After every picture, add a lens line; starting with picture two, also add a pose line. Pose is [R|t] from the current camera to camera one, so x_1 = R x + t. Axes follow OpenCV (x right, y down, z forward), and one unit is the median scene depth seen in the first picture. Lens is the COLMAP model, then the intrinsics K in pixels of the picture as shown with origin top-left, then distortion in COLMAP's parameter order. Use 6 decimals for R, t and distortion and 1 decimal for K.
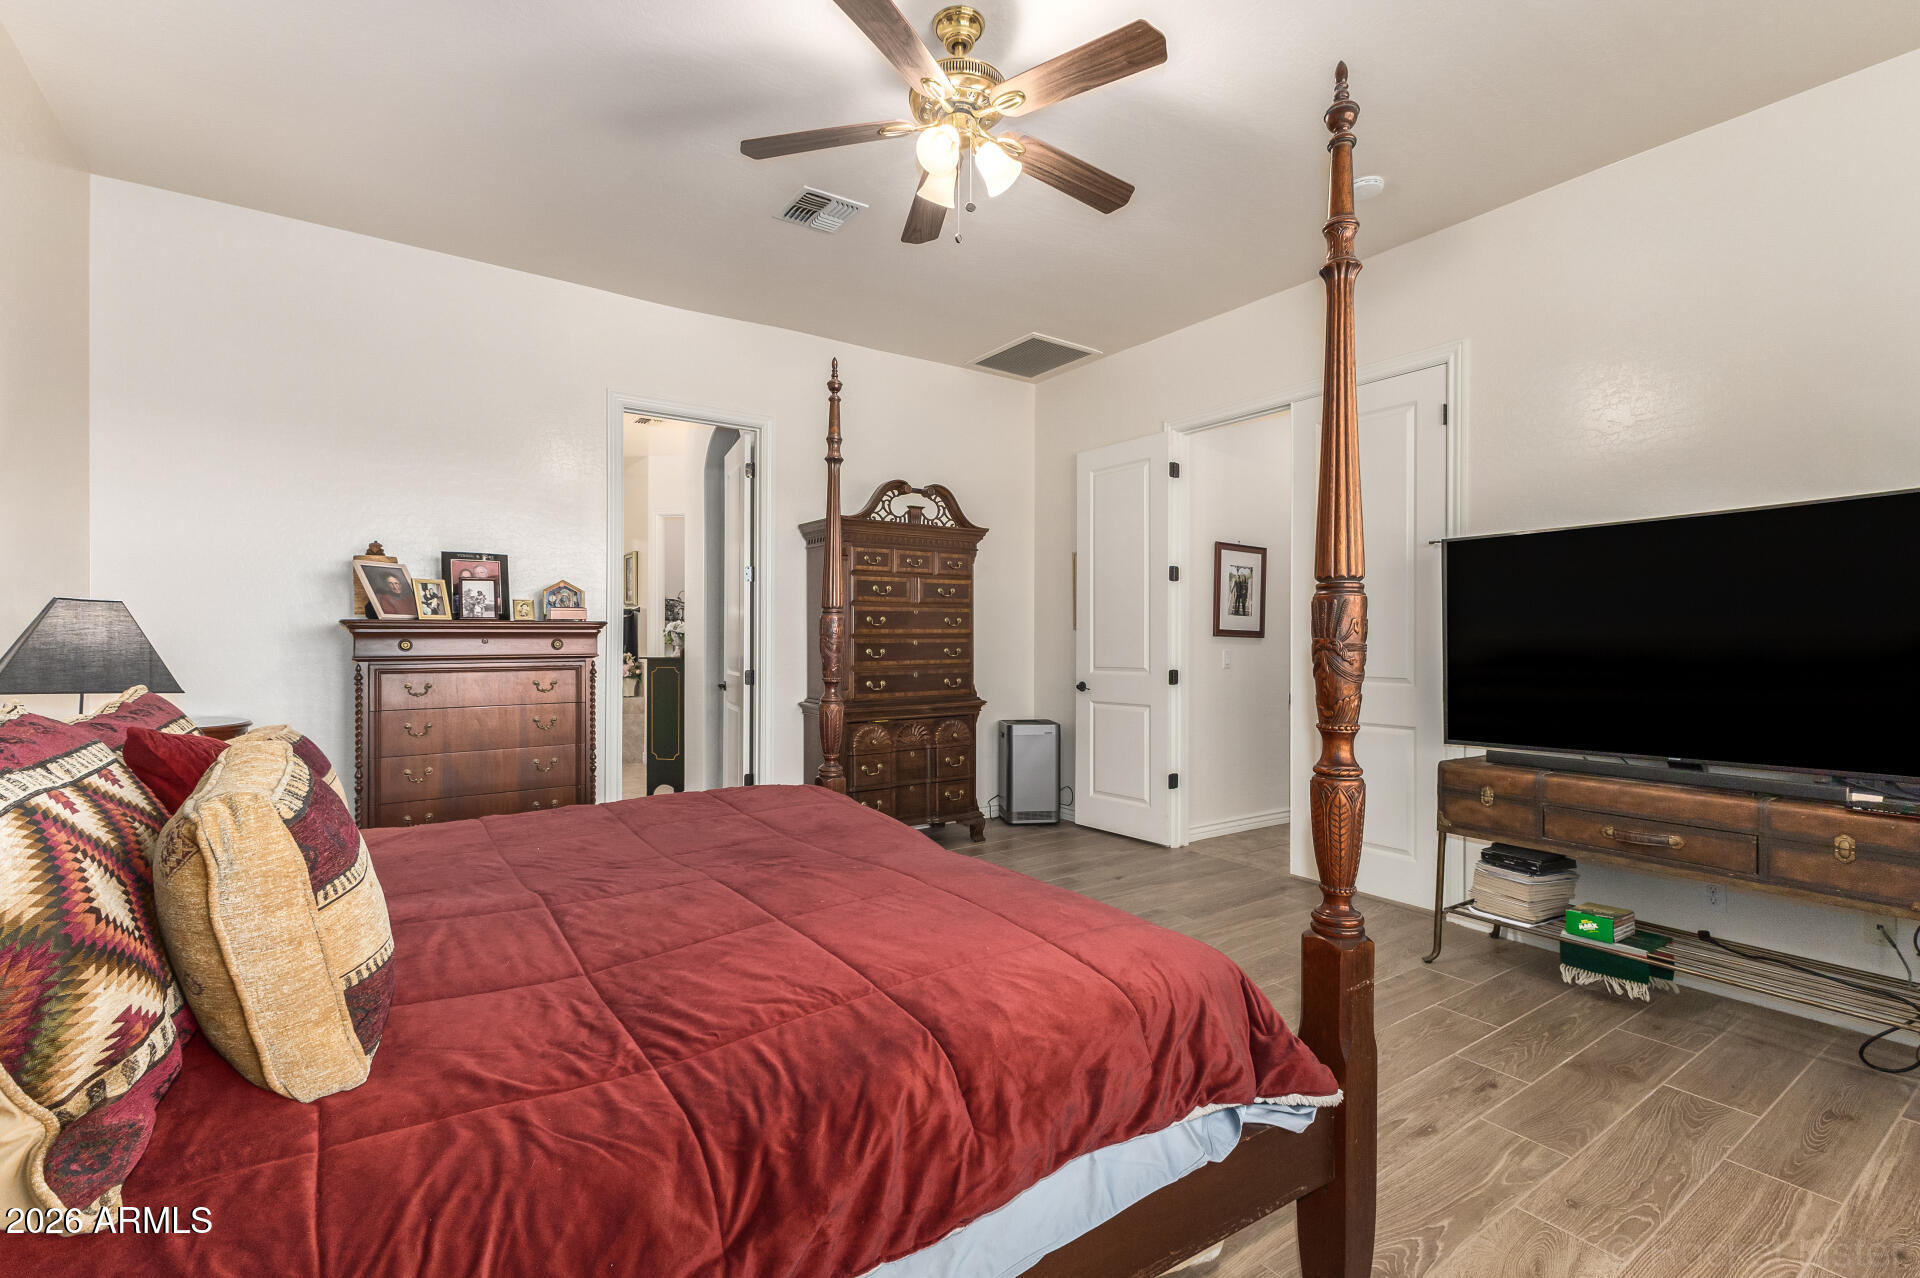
lens RADIAL K [[853.1, 0, 969.0], [0, 853.1, 645.3], [0, 0, 1]] dist [0.001684, -0.000898]
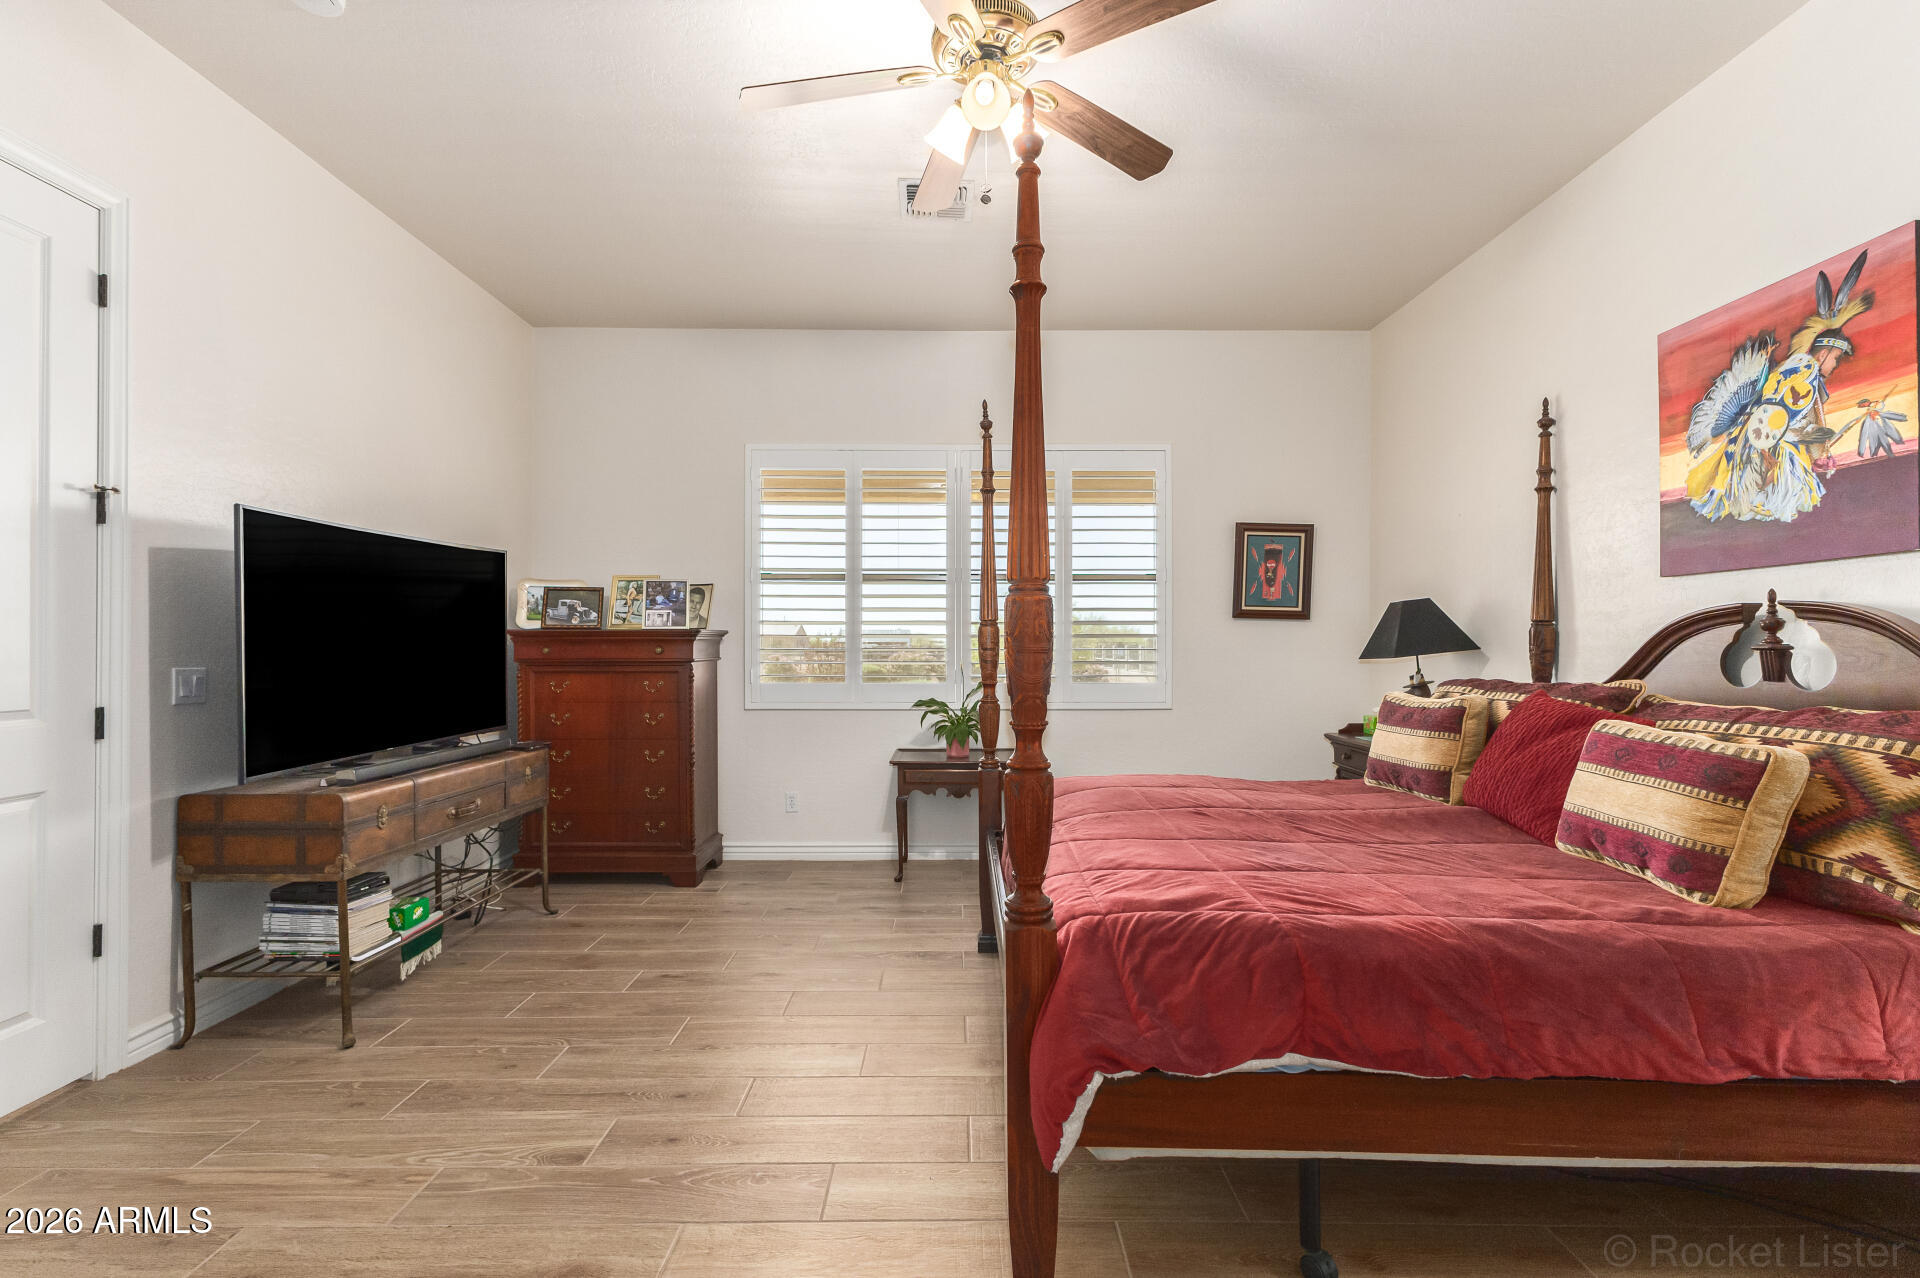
lens RADIAL K [[853.1, 0, 969.0], [0, 853.1, 645.3], [0, 0, 1]] dist [0.001684, -0.000898]
pose [[-0.828045, -0.003068, 0.560653, -0.437994], [0.000001, 0.999985, 0.005472, -0.009333], [-0.560661, 0.004532, -0.828033, 1.495148]]
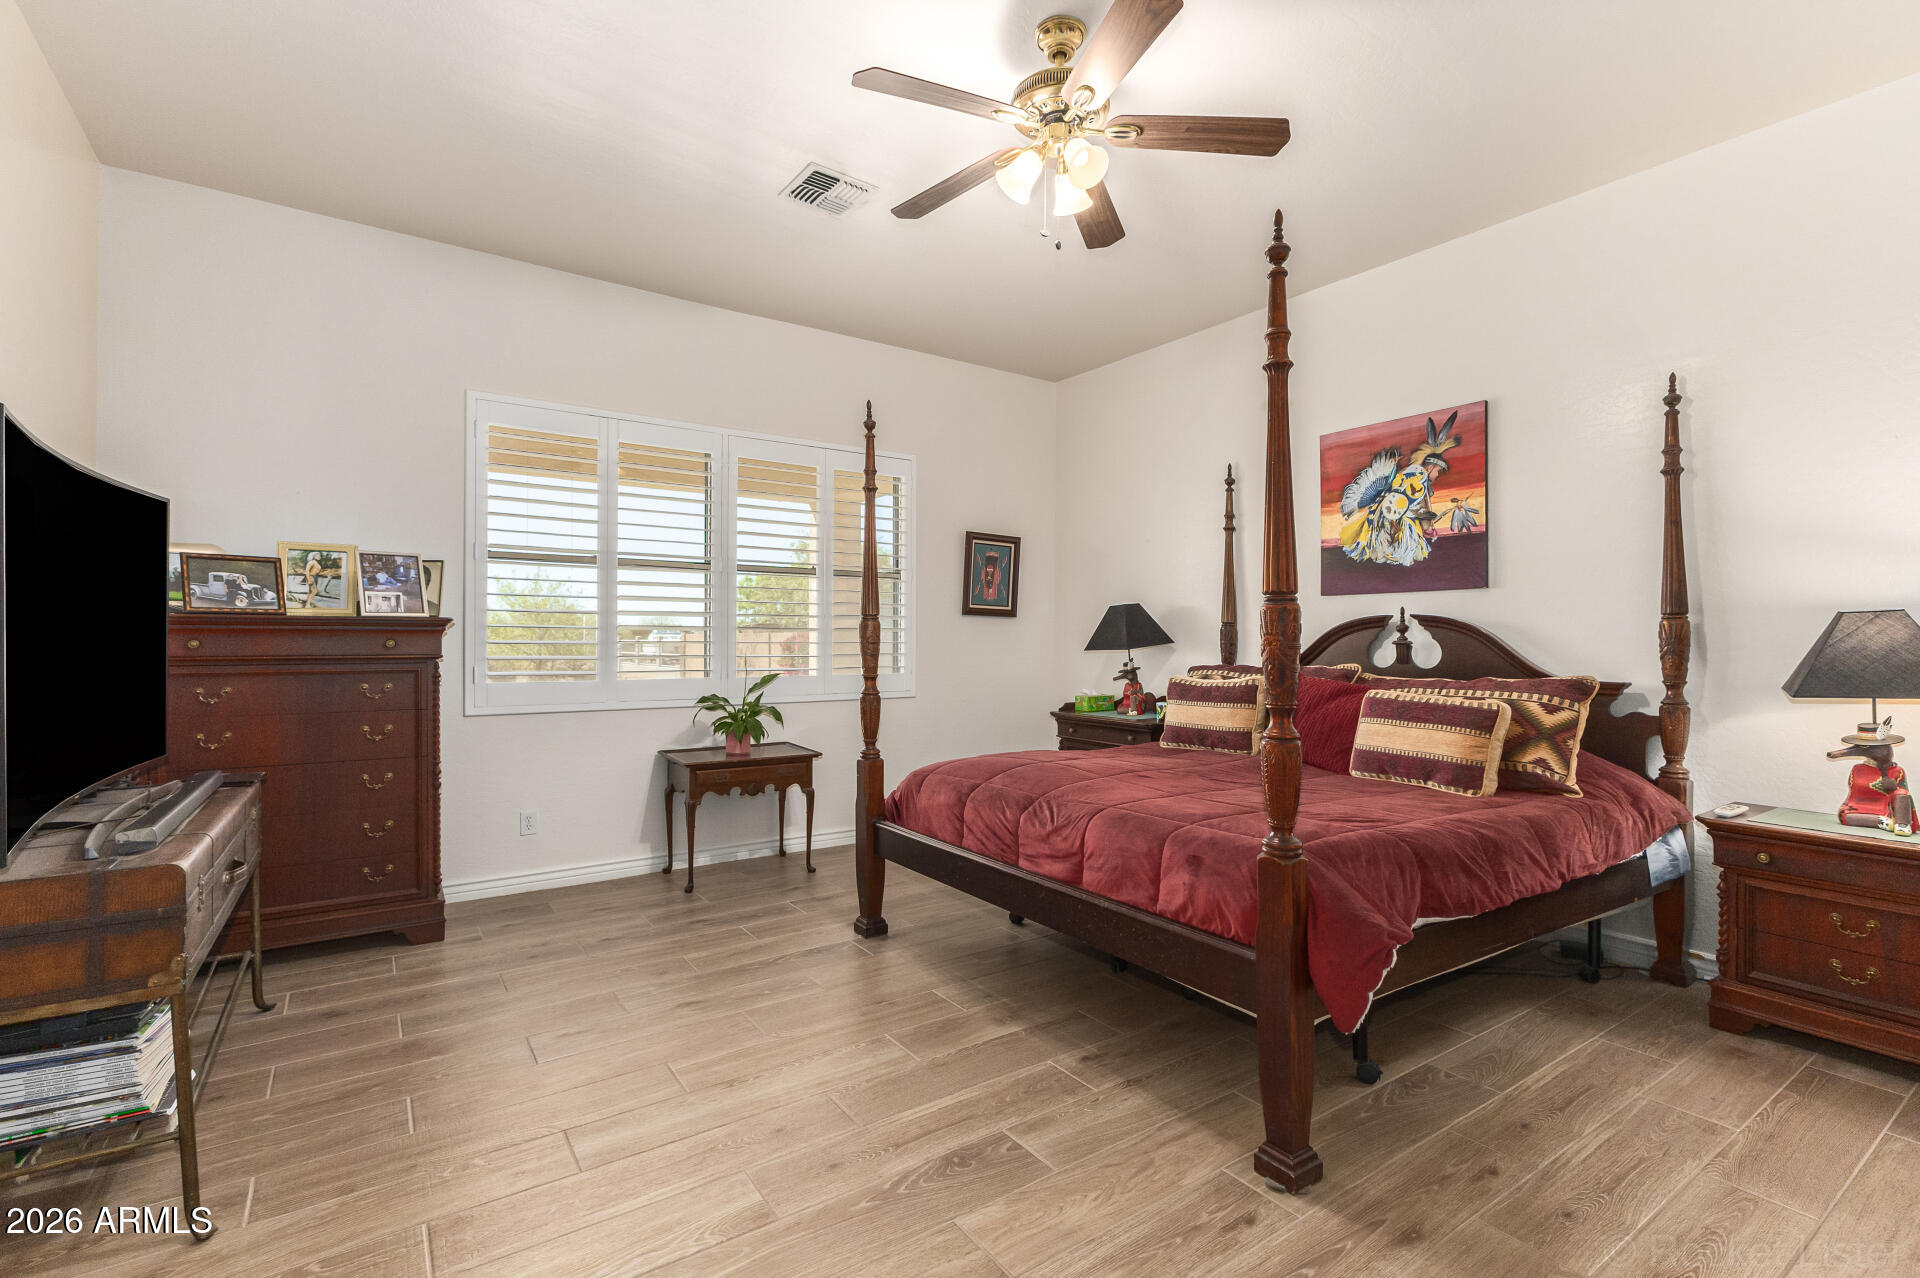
lens RADIAL K [[847.8, 0, 960.0], [0, 847.8, 639.0], [0, 0, 1]] dist [0.000760, -0.000574]
pose [[-0.999963, -0.007724, 0.003776, 0.071202], [-0.007700, 0.999950, 0.006347, -0.011950], [-0.003825, 0.006318, -0.999973, 1.711683]]
